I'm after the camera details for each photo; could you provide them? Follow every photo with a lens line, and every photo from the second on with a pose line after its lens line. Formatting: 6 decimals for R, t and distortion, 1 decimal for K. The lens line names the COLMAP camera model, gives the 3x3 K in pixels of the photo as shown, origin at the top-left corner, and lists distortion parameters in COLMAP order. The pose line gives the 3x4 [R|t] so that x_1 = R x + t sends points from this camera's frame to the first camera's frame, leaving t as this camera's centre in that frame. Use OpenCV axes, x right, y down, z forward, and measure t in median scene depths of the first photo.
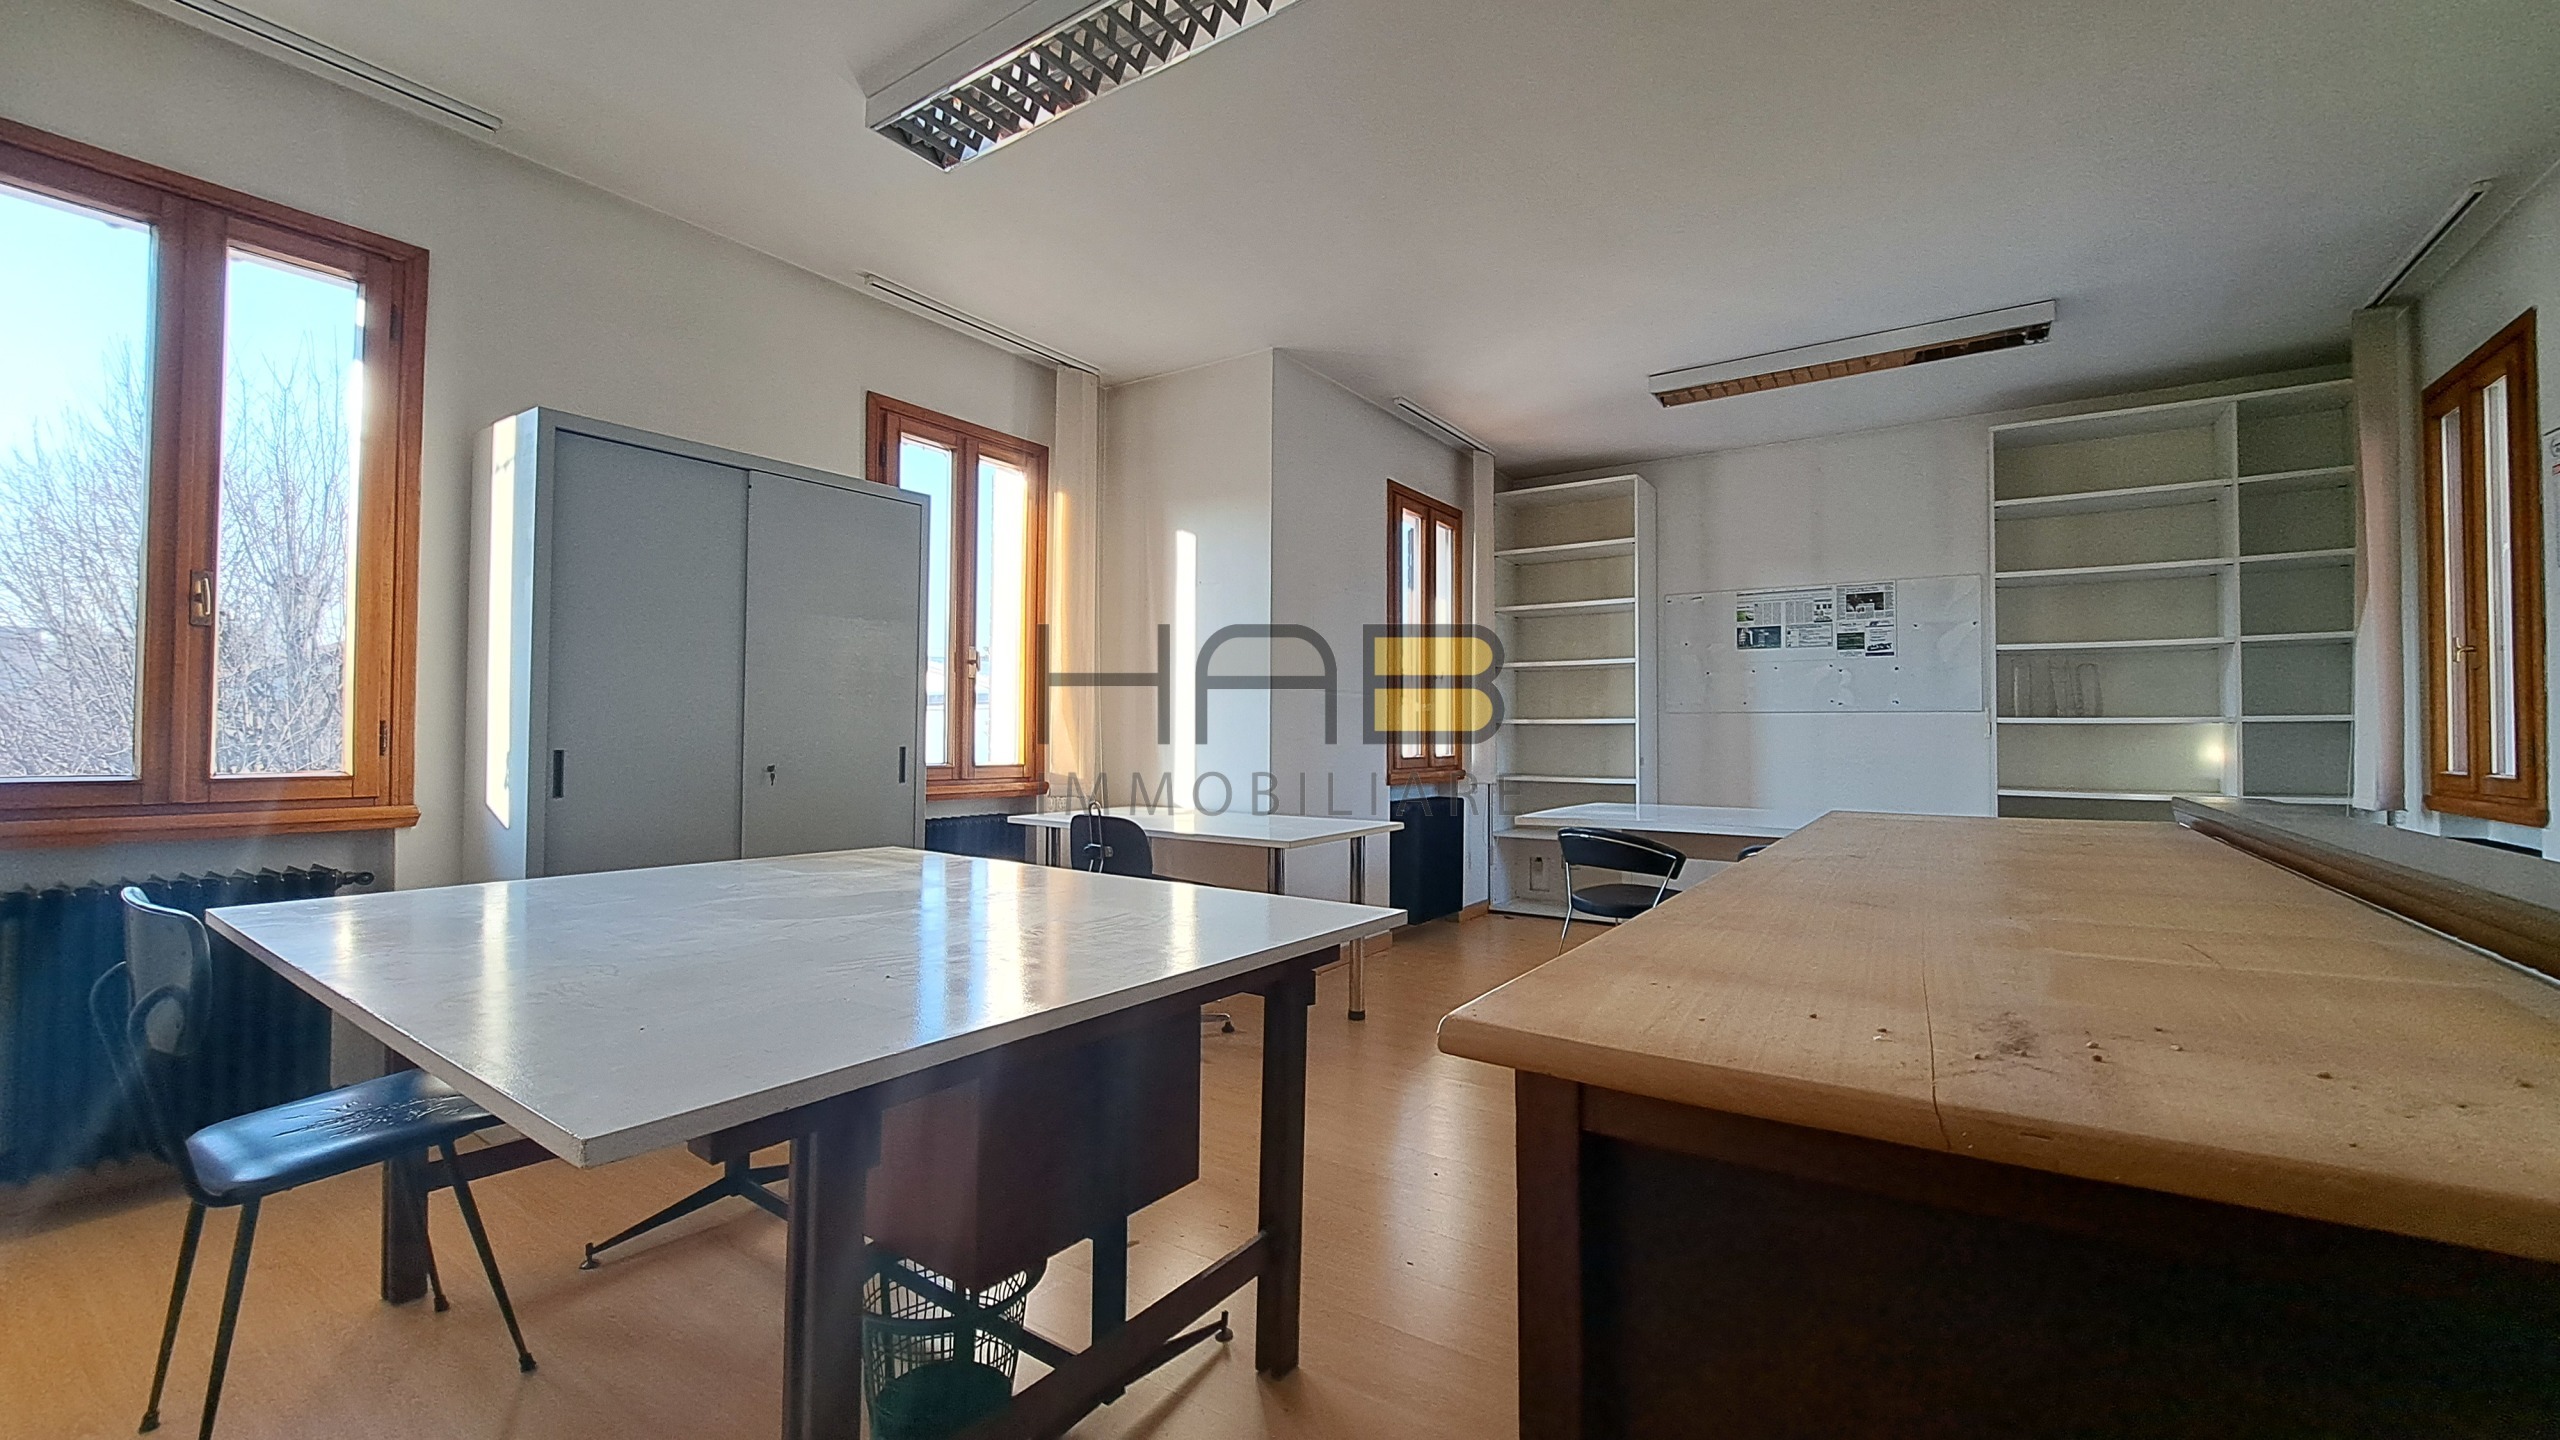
lens RADIAL K [[1015.7, 0, 1268.3], [0, 1015.7, 715.1], [0, 0, 1]] dist [-0.019723, 0.001948]
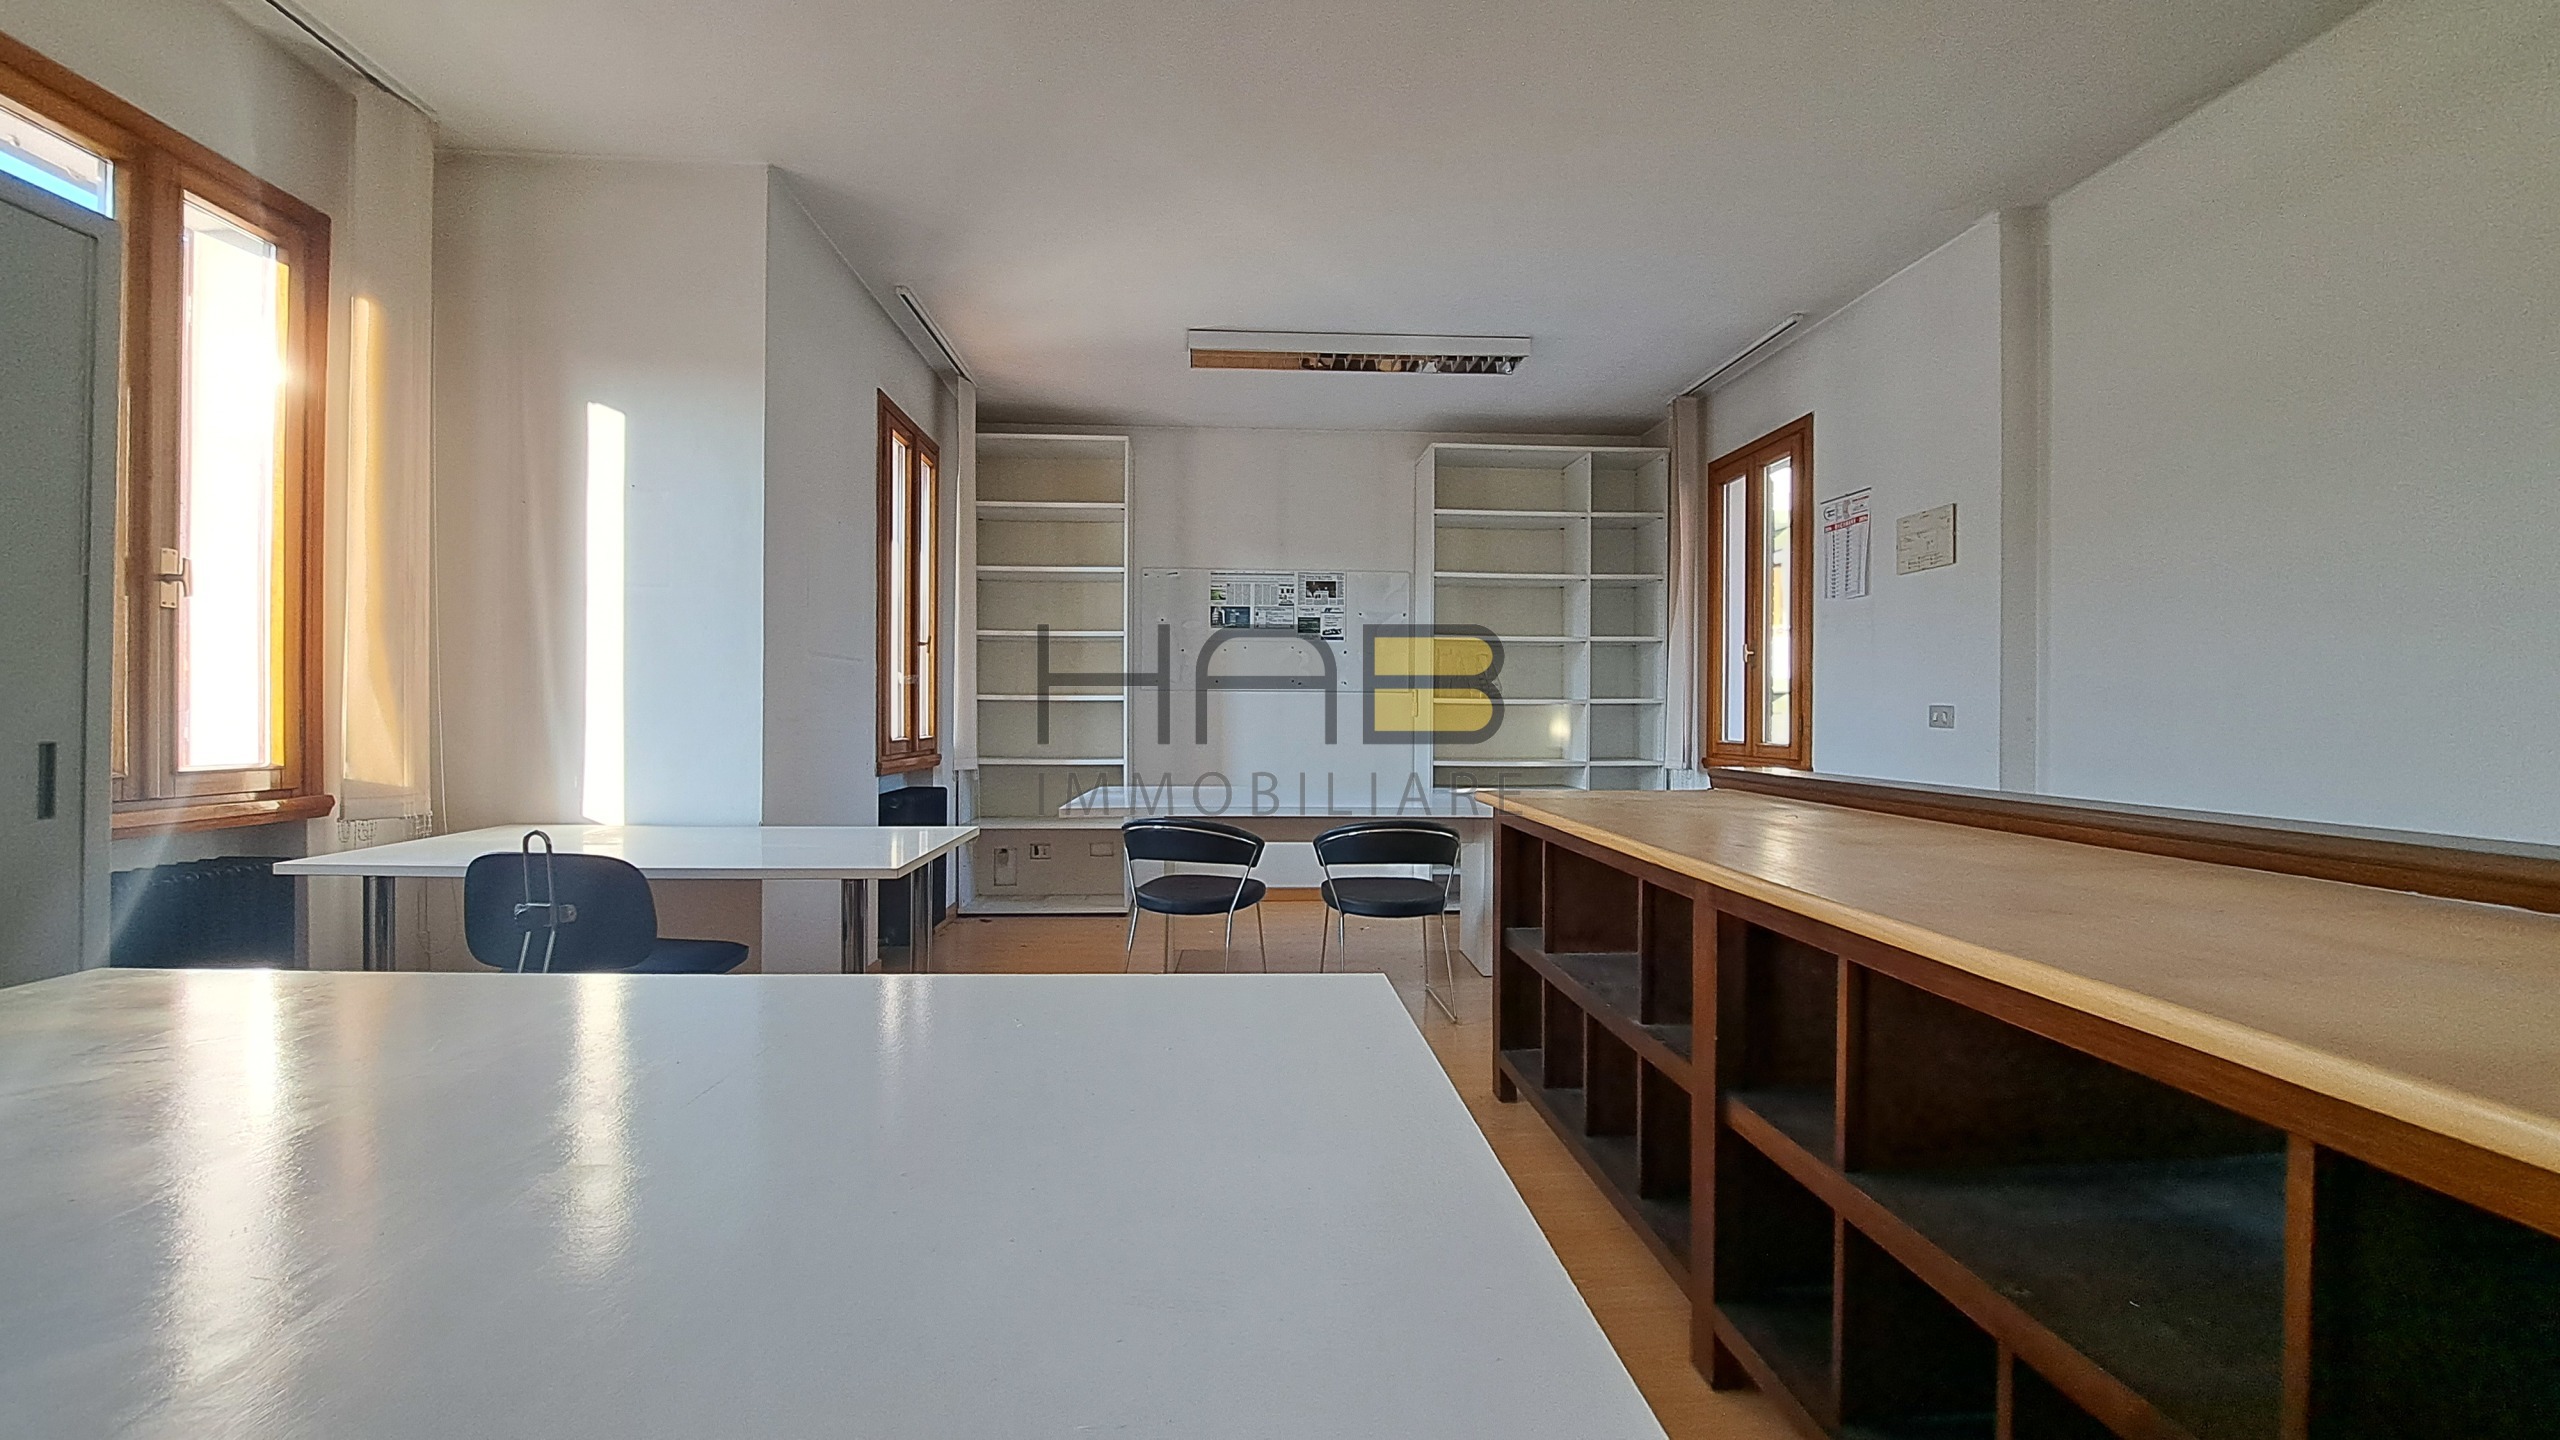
lens RADIAL K [[1015.7, 0, 1275.8], [0, 1015.7, 714.4], [0, 0, 1]] dist [-0.019723, 0.001948]
pose [[0.786520, -0.001576, 0.617563, -0.159121], [-0.012825, 0.999739, 0.018885, 0.002127], [-0.617431, -0.022774, 0.786295, 0.235475]]
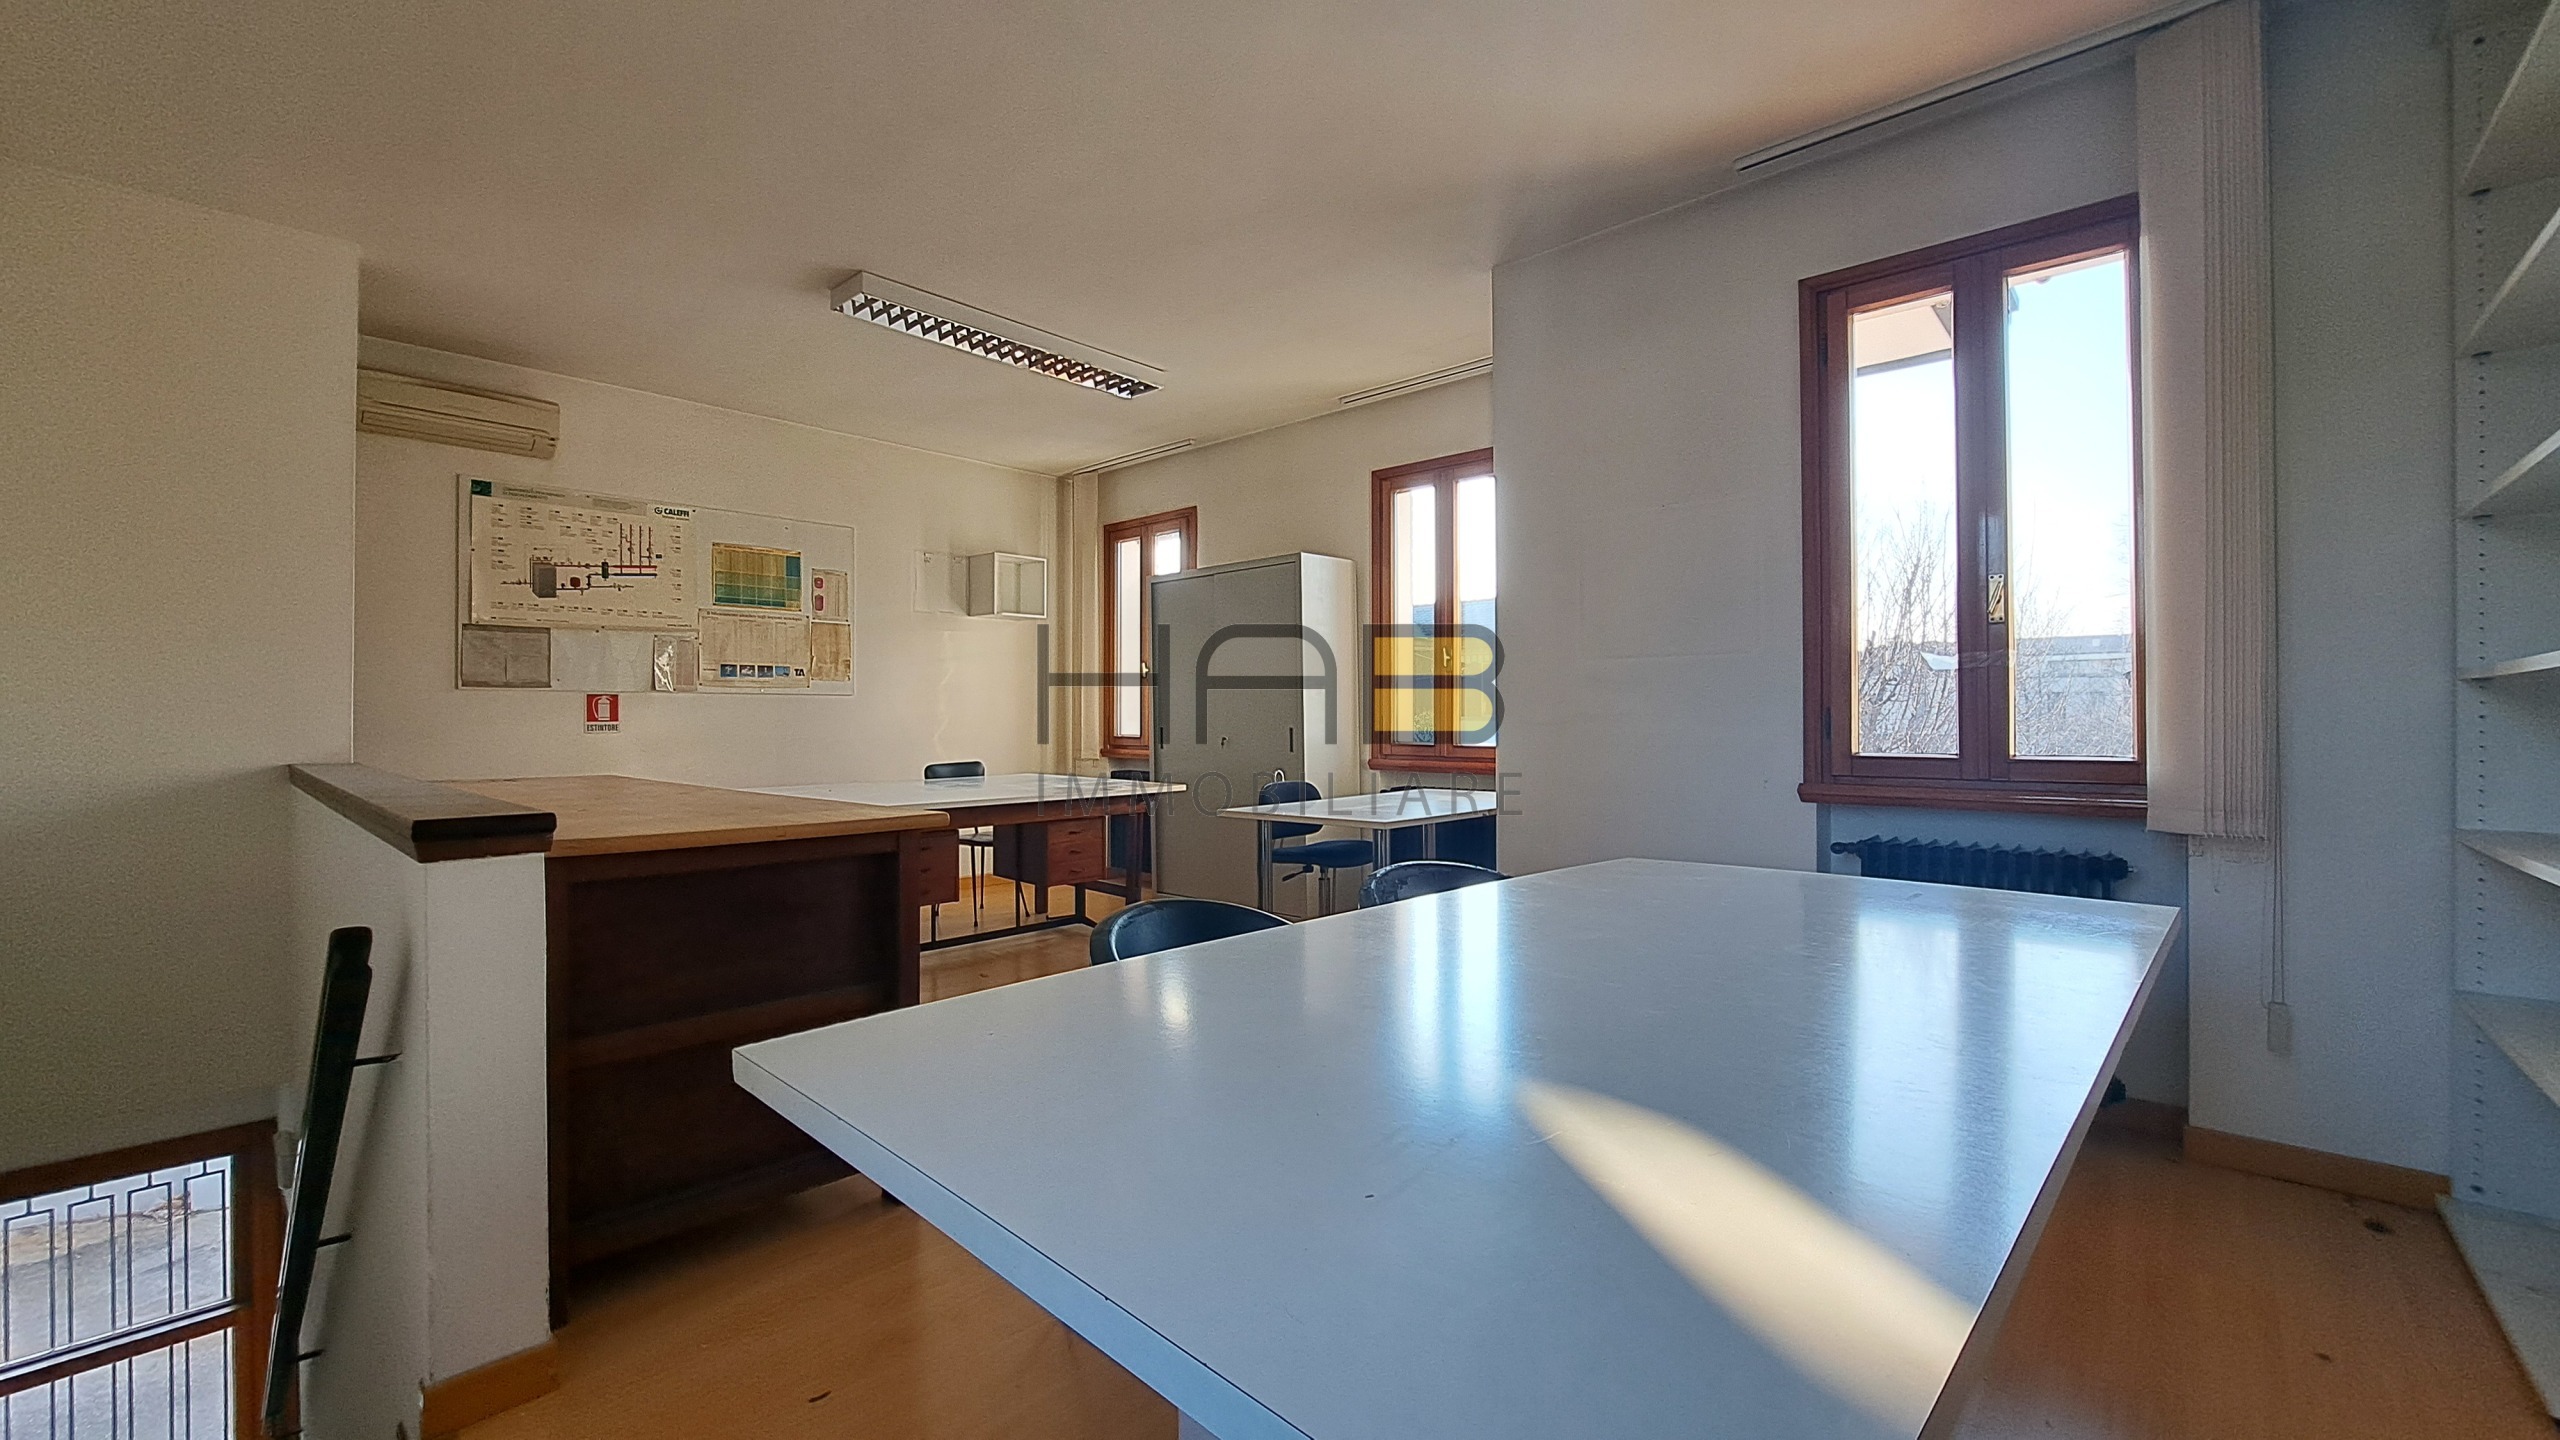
lens RADIAL K [[1015.7, 0, 1269.4], [0, 1015.7, 715.7], [0, 0, 1]] dist [-0.019723, 0.001948]
pose [[-0.134668, -0.014089, -0.990791, 0.917876], [0.012326, 0.999798, -0.015892, 0.030299], [0.990814, -0.014352, -0.134467, 0.965490]]
